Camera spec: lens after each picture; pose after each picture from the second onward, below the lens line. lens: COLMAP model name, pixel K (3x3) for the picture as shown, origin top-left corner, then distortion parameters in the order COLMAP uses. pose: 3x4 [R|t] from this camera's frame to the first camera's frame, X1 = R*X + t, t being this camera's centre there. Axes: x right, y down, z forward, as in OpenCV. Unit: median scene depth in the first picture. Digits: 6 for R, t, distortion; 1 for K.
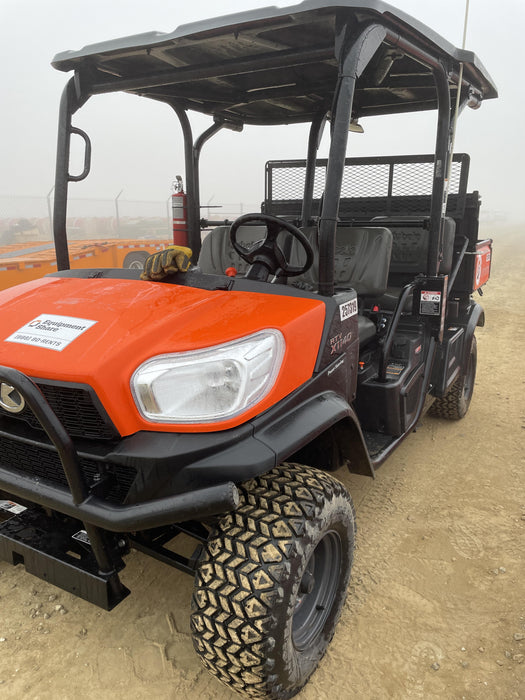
lens RADIAL K [[531.0, 0, 259.8], [0, 531.0, 349.8], [0, 0, 1]] dist [0.027796, -0.003111]
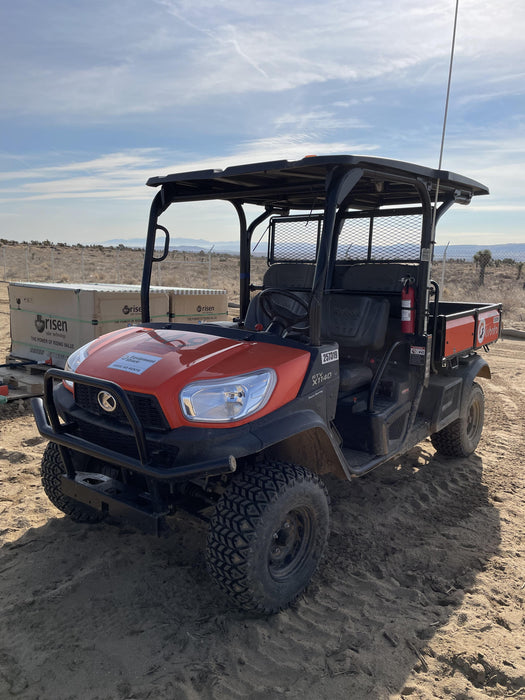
lens RADIAL K [[530.2, 0, 259.5], [0, 530.2, 350.8], [0, 0, 1]] dist [0.126800, -0.268805]
pose [[0.989684, 0.035389, -0.138825, 0.142031], [-0.047398, 0.995323, -0.084175, 0.031969], [0.135197, 0.089887, 0.986733, -0.377562]]
